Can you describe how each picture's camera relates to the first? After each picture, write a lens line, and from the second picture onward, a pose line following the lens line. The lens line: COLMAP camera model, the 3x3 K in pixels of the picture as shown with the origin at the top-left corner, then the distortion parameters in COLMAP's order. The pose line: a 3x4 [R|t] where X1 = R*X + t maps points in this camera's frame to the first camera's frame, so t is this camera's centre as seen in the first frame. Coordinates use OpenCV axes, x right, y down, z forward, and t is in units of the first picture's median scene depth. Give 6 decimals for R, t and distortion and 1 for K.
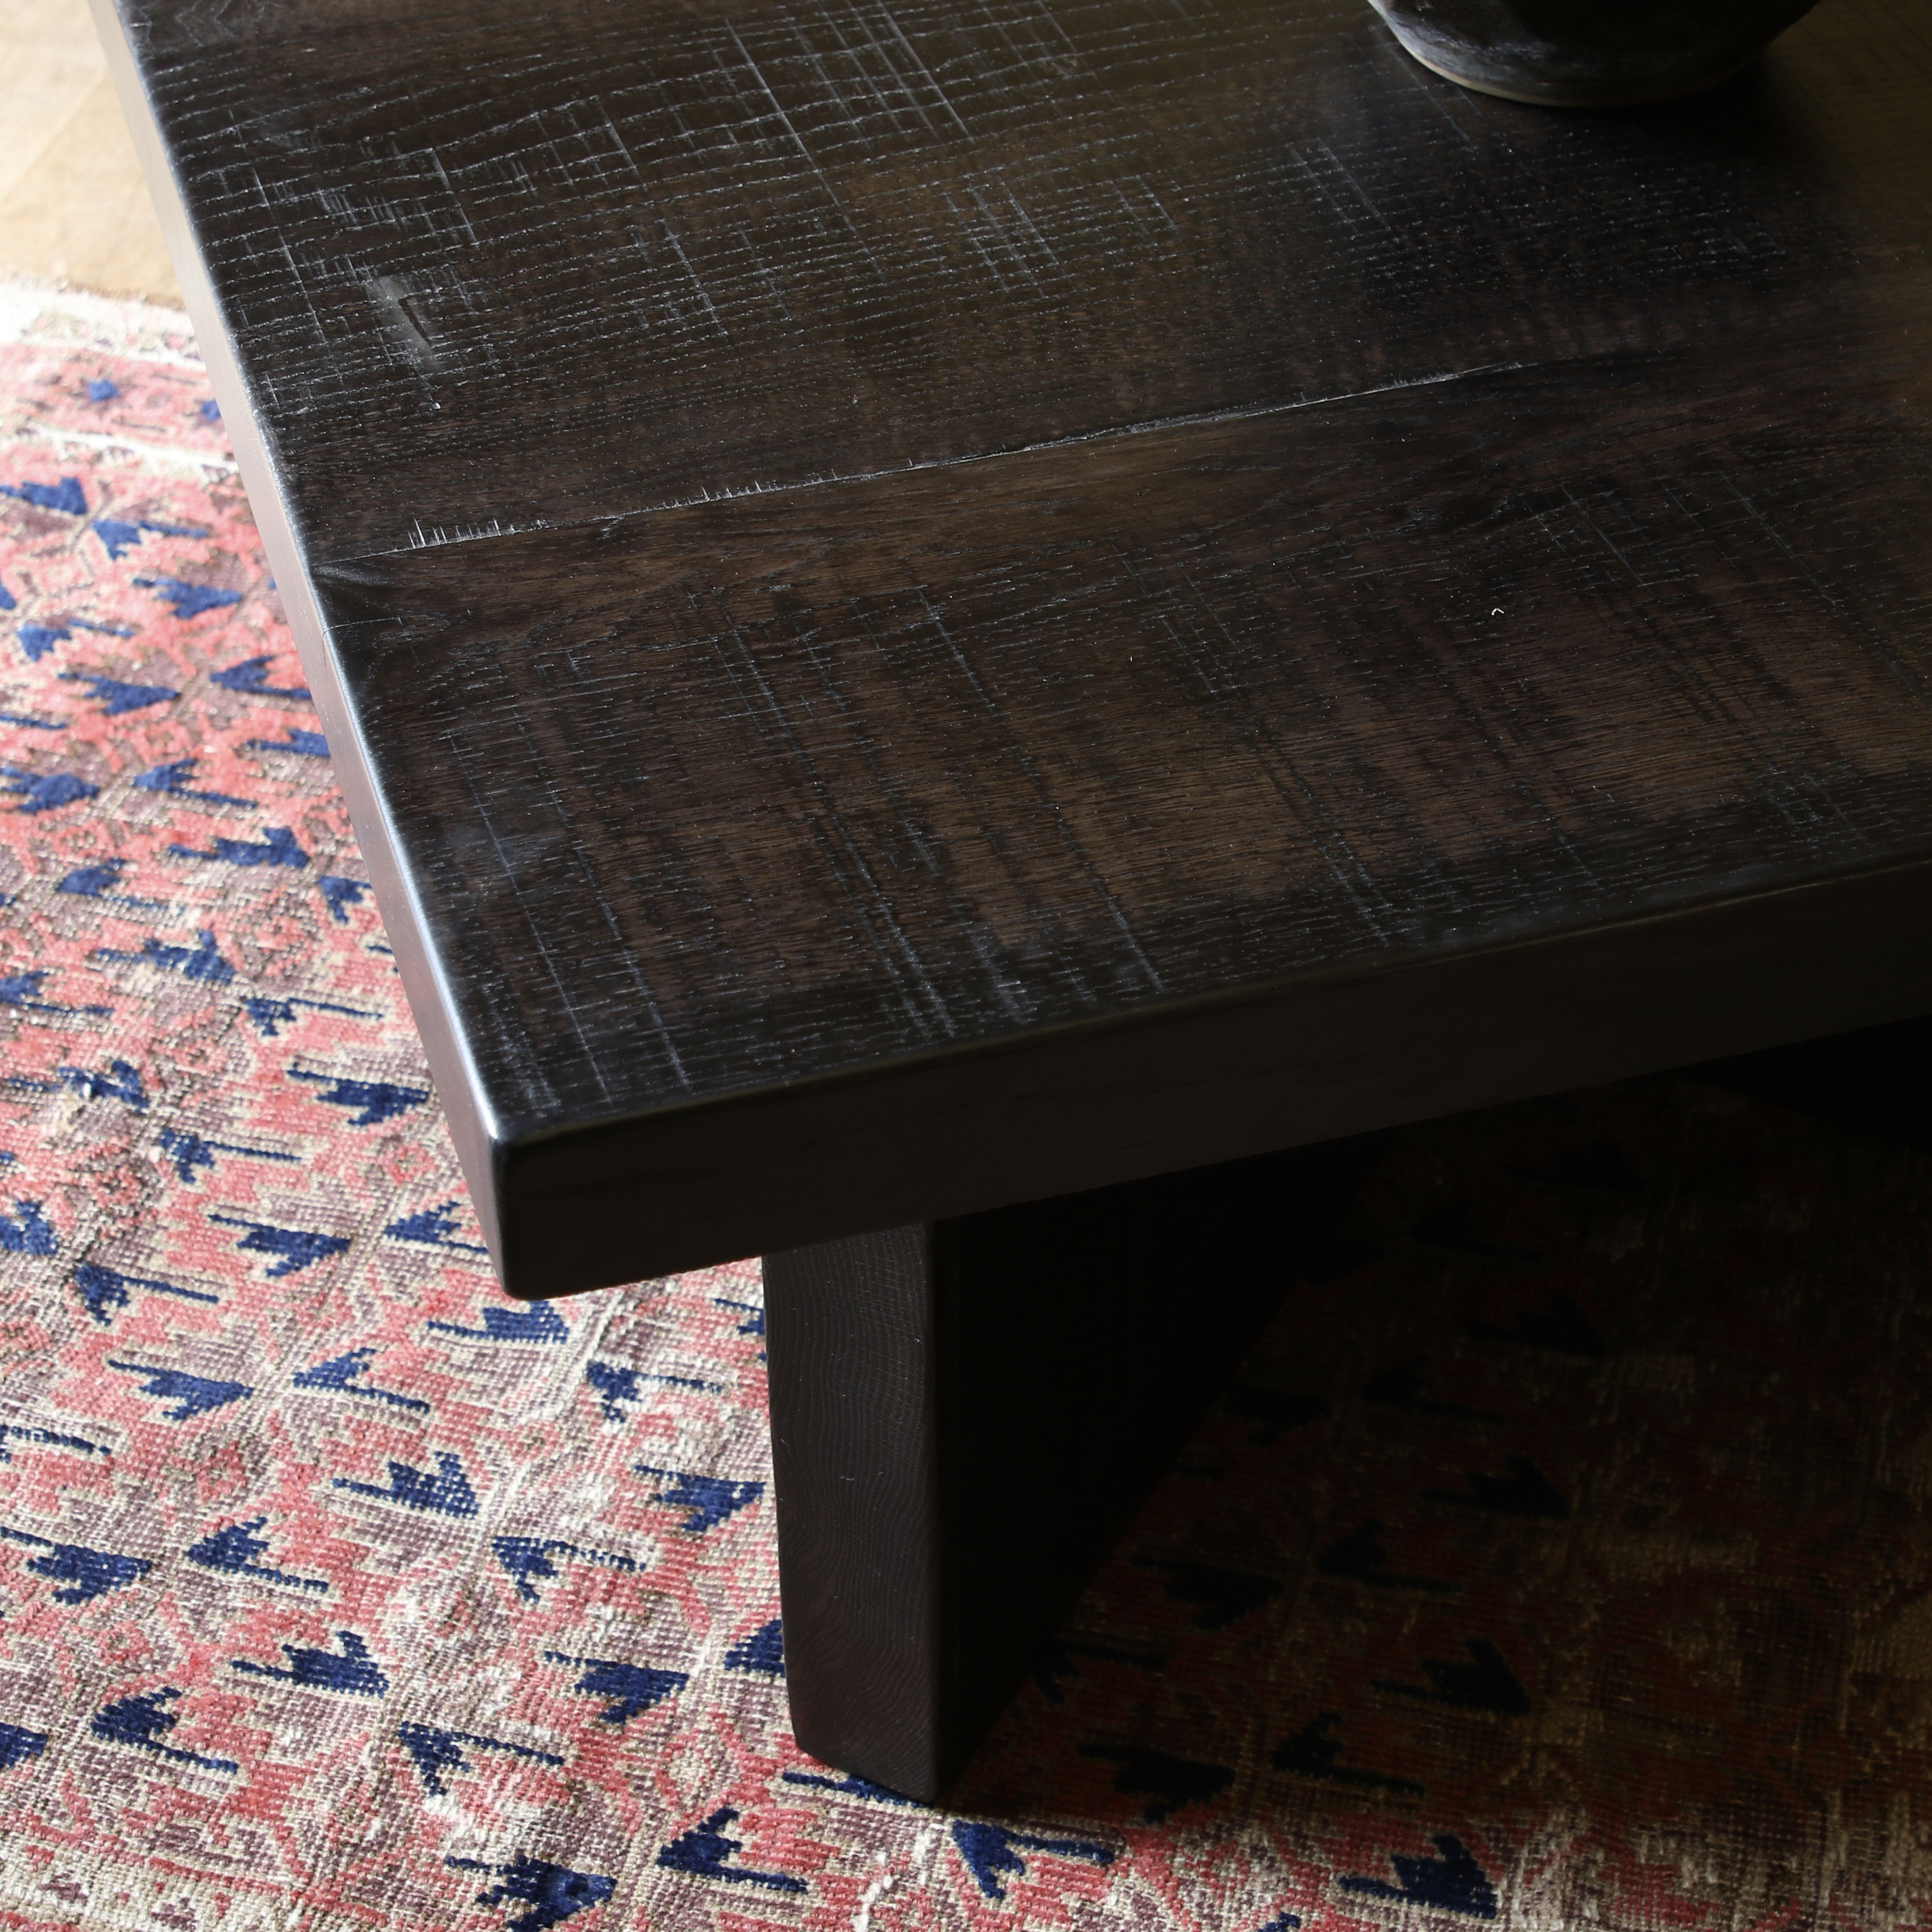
lens RADIAL K [[4615.4, 0, 1070.3], [0, 4615.4, 967.0], [0, 0, 1]] dist [-0.031592, 0.380754]
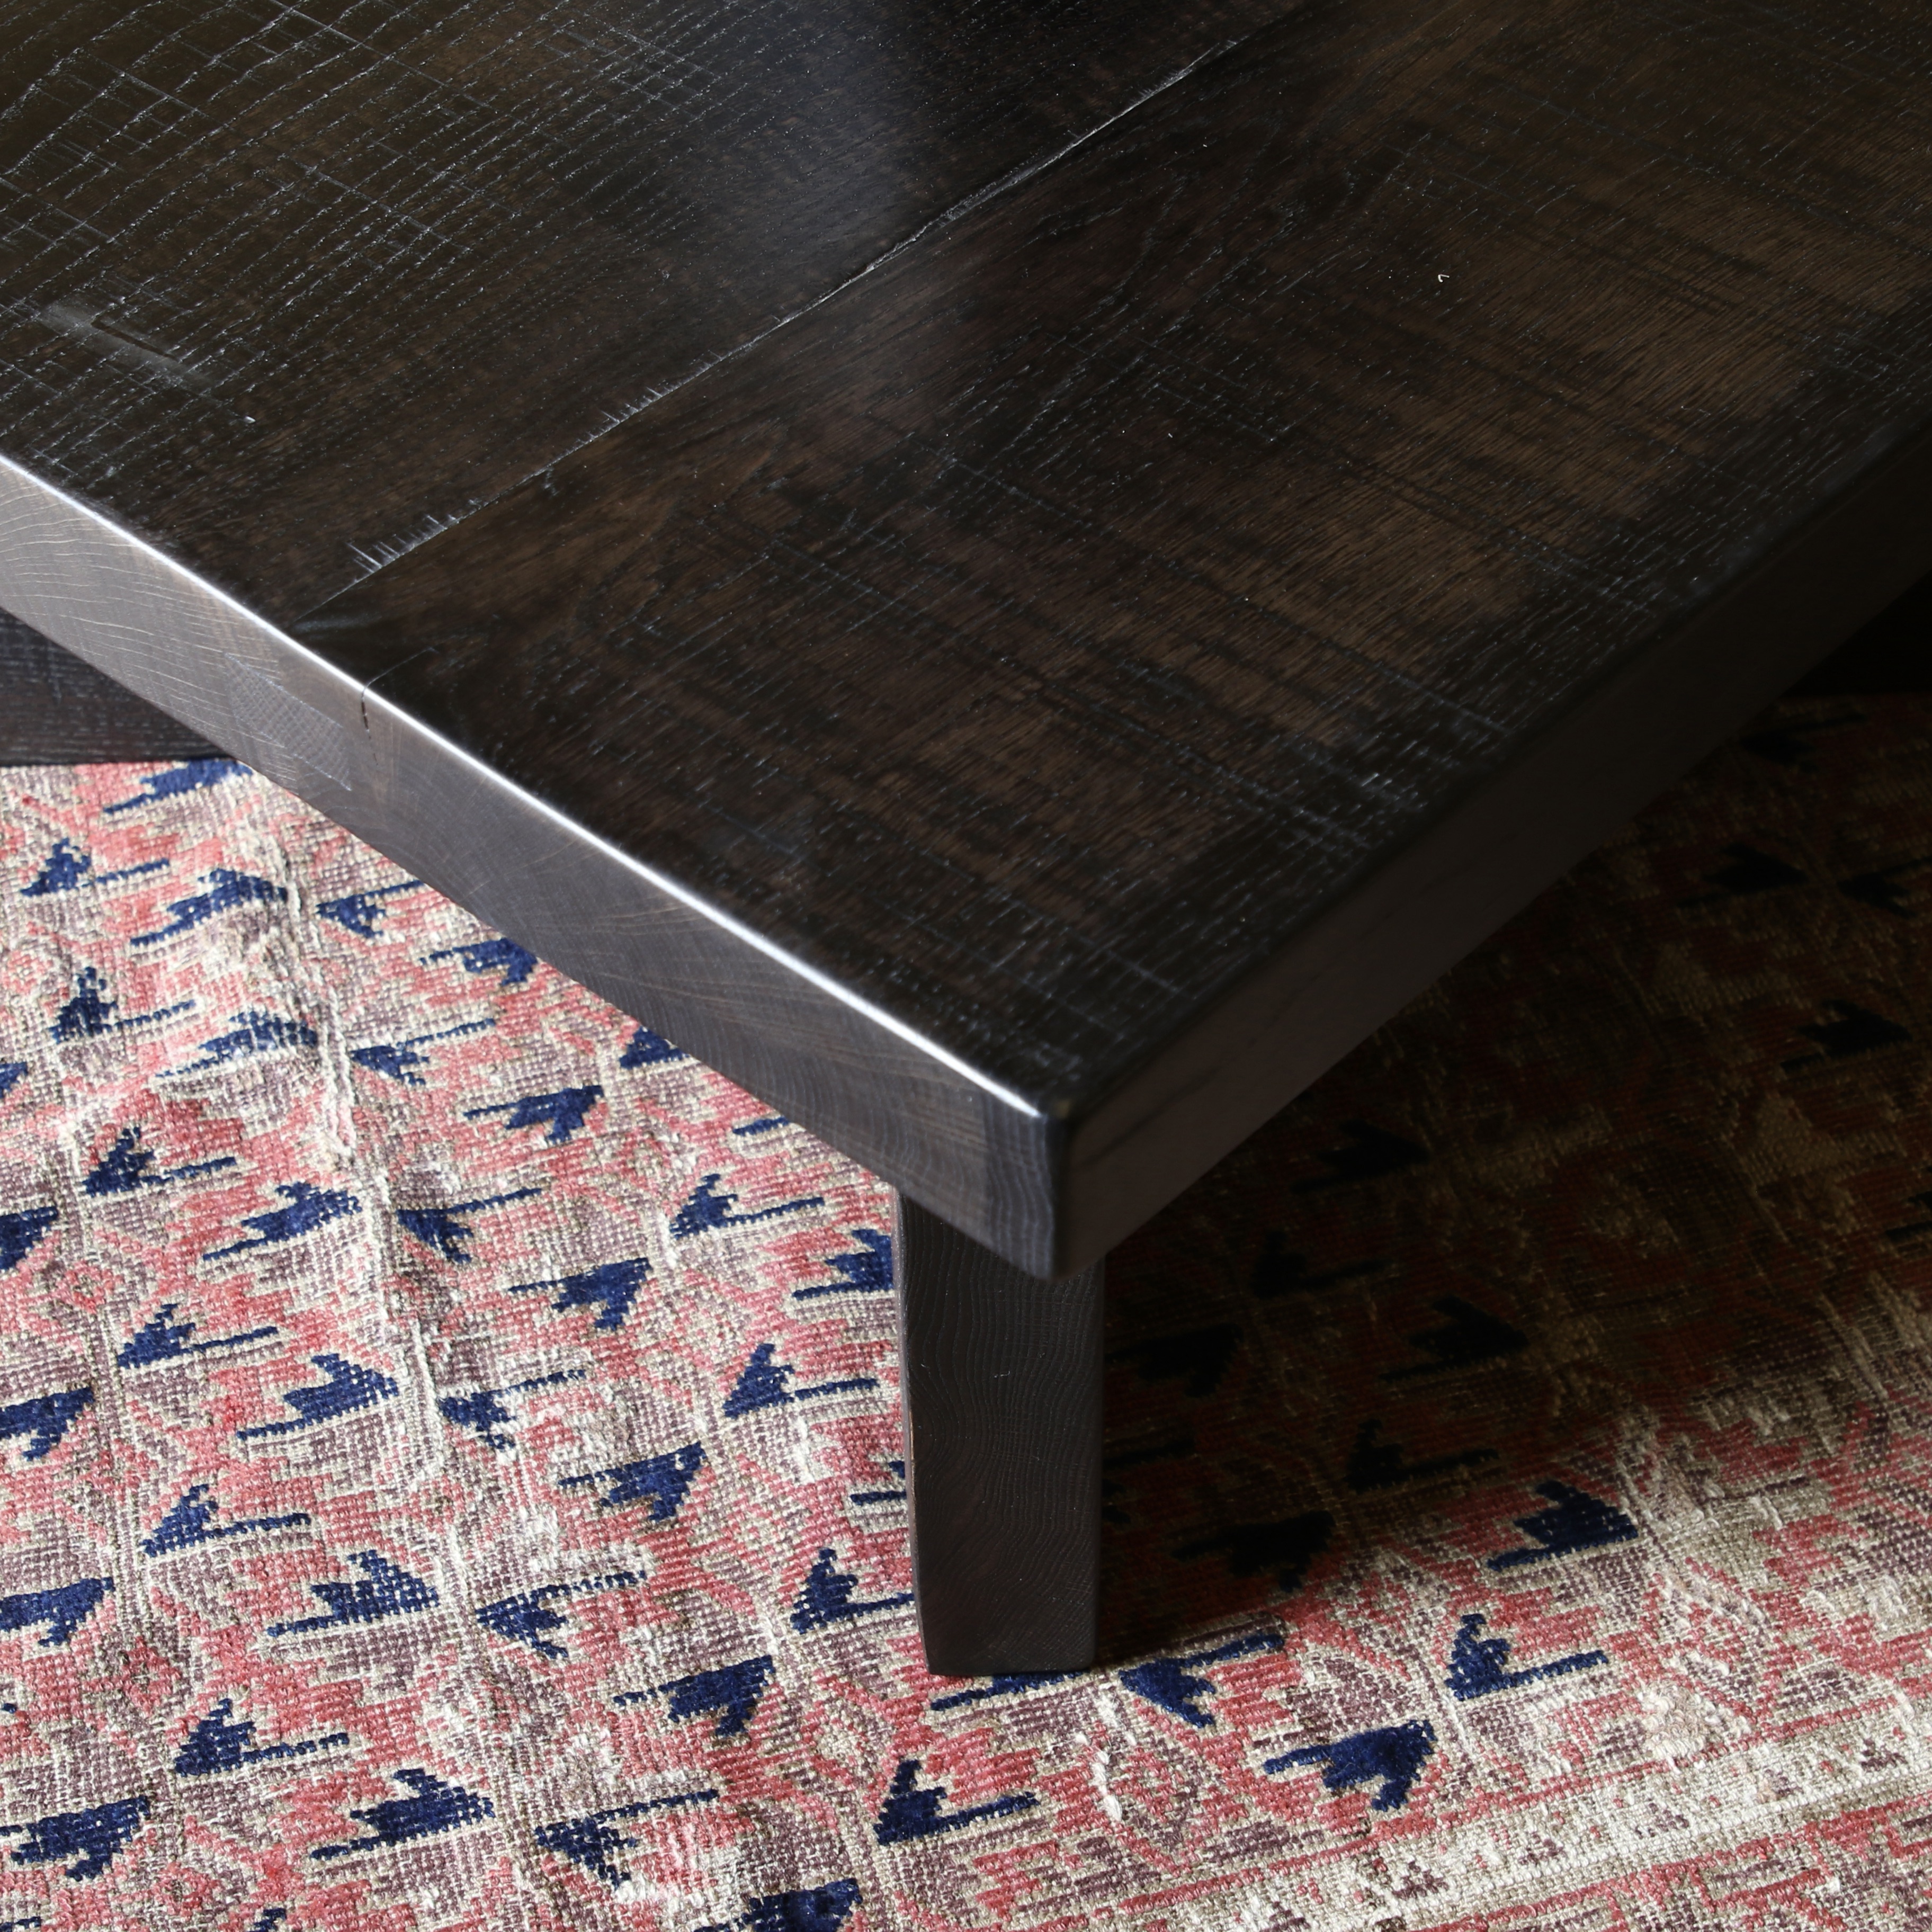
lens RADIAL K [[4615.4, 0, 1070.3], [0, 4615.4, 967.0], [0, 0, 1]] dist [-0.031592, 0.380754]
pose [[0.845438, -0.351890, 0.401756, -0.356484], [0.322815, 0.935978, 0.140486, -0.087904], [-0.425471, 0.010921, 0.904906, 0.129386]]
